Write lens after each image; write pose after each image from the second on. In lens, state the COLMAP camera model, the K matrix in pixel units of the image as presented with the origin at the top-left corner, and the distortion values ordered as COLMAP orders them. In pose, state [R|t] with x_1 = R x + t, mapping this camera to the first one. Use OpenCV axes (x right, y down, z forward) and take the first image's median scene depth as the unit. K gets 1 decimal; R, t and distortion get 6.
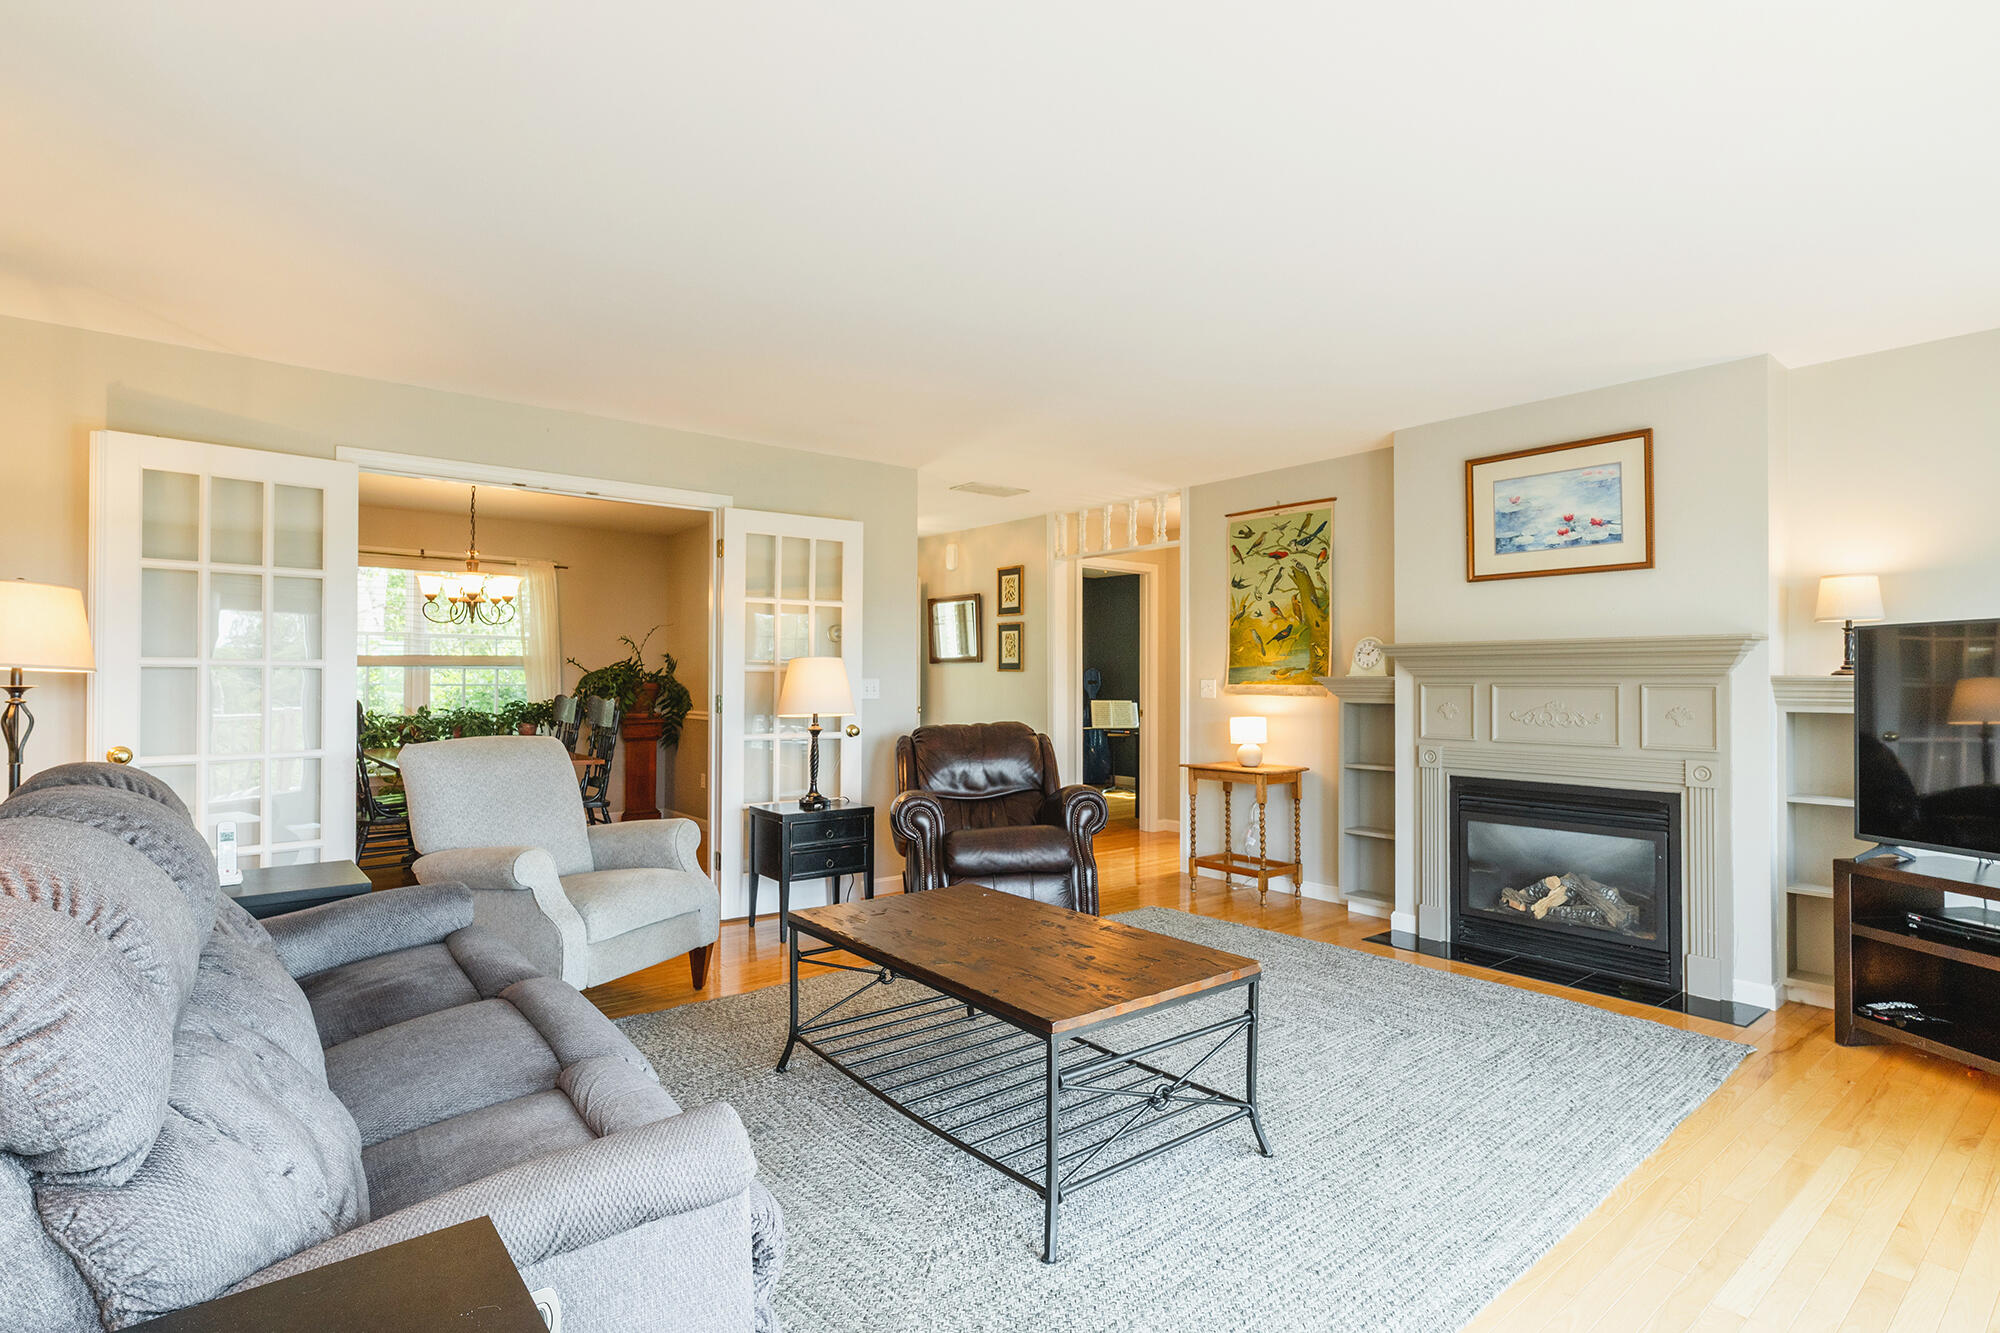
lens RADIAL K [[986.5, 0, 1000.0], [0, 986.5, 666.5], [0, 0, 1]] dist [-0.002811, -0.000206]
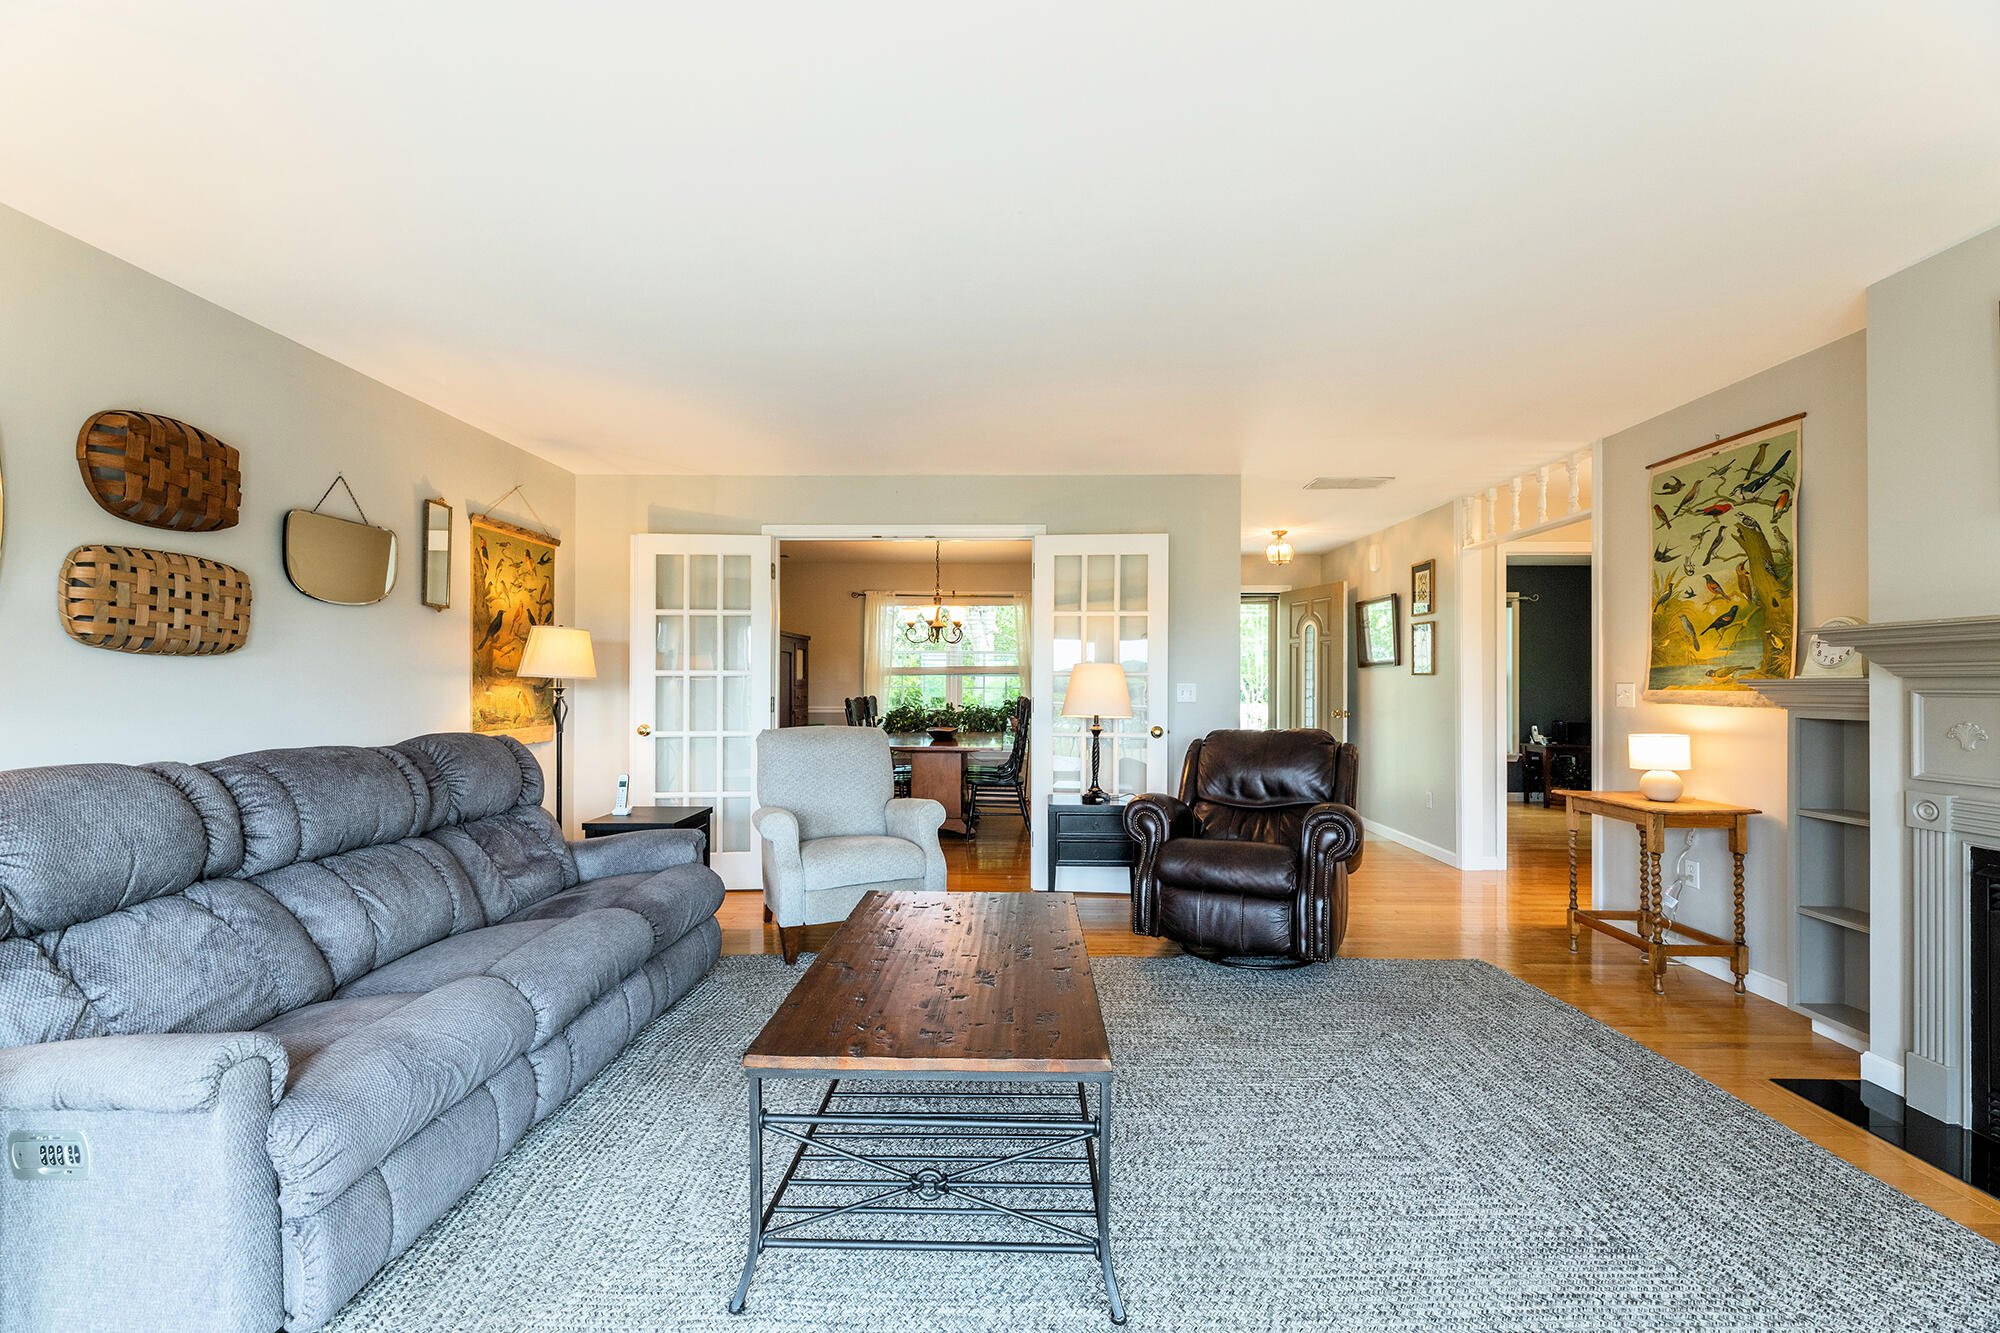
lens RADIAL K [[811.2, 0, 985.7], [0, 811.2, 680.3], [0, 0, 1]] dist [-0.000738, -0.000282]
pose [[0.763825, -0.003615, -0.645413, 0.259193], [0.008882, 0.999948, 0.004912, 0.003480], [0.645362, -0.009485, 0.763818, 0.206470]]
